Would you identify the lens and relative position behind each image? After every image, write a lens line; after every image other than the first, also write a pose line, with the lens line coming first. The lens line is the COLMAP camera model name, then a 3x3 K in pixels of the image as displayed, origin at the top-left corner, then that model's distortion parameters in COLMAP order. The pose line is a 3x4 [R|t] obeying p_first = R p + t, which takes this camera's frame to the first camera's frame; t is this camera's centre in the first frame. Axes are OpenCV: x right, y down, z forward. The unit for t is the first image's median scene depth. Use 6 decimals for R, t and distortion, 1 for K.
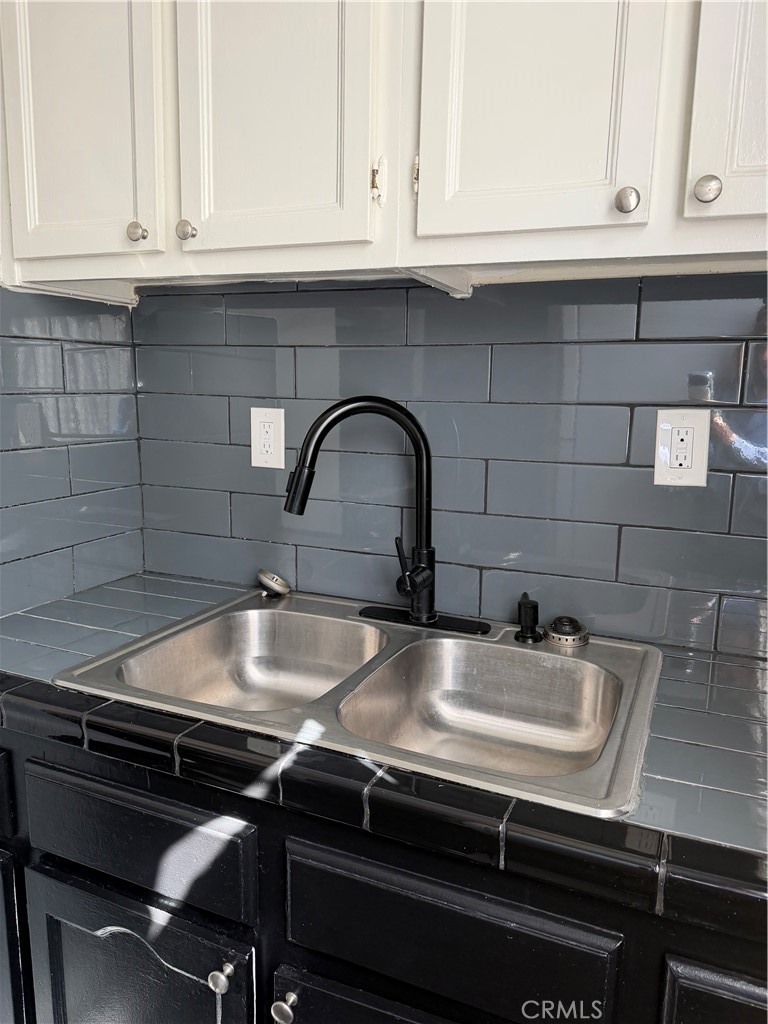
lens RADIAL K [[730.8, 0, 384.0], [0, 730.8, 512.0], [0, 0, 1]] dist [0.102441, 0.000066]
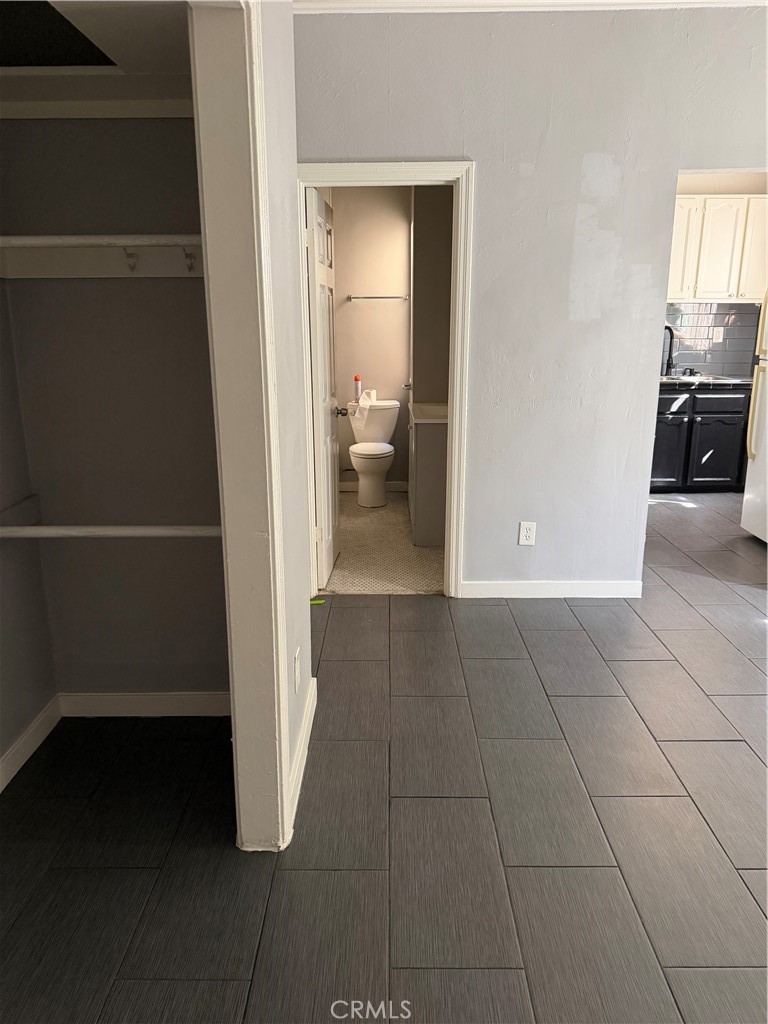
lens RADIAL K [[721.7, 0, 384.0], [0, 721.7, 512.0], [0, 0, 1]] dist [-0.005138, -0.001511]
pose [[0.920099, -0.124420, 0.371400, -4.390214], [0.092482, 0.990406, 0.102676, 0.474239], [-0.380612, -0.060124, 0.922778, -3.299754]]
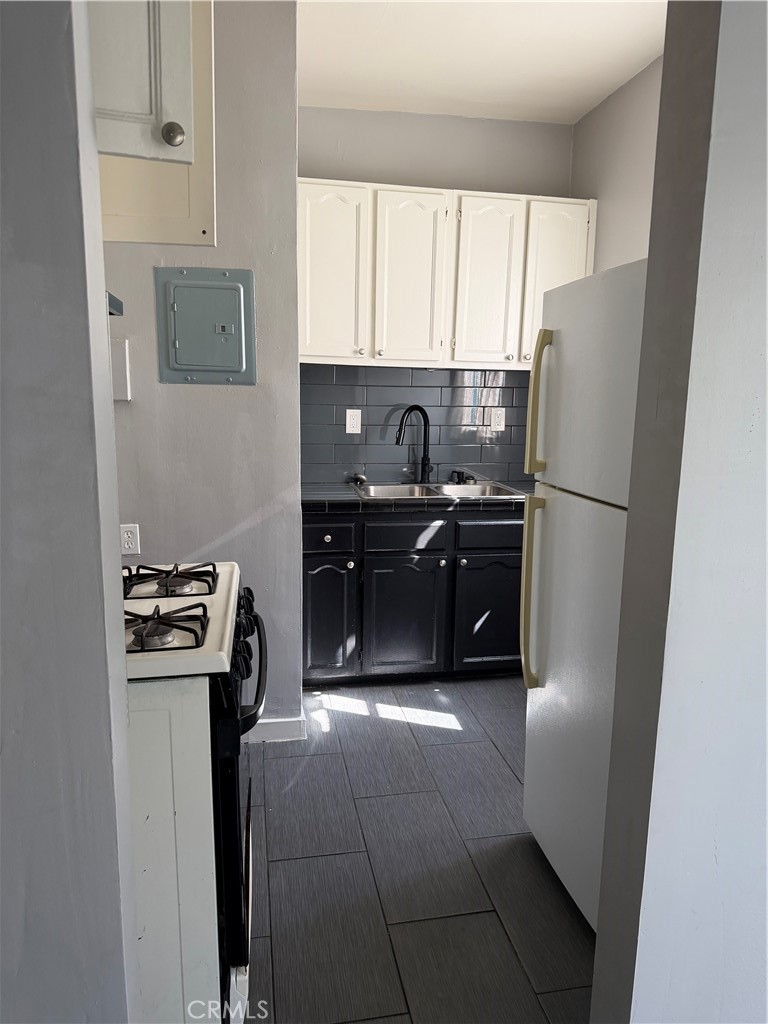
lens RADIAL K [[703.5, 0, 384.0], [0, 703.5, 512.0], [0, 0, 1]] dist [0.045372, -0.000502]
pose [[0.831342, -0.097253, 0.547185, -2.081160], [0.094603, 0.994964, 0.033107, 0.203133], [-0.547650, 0.024242, 0.836357, -1.568356]]
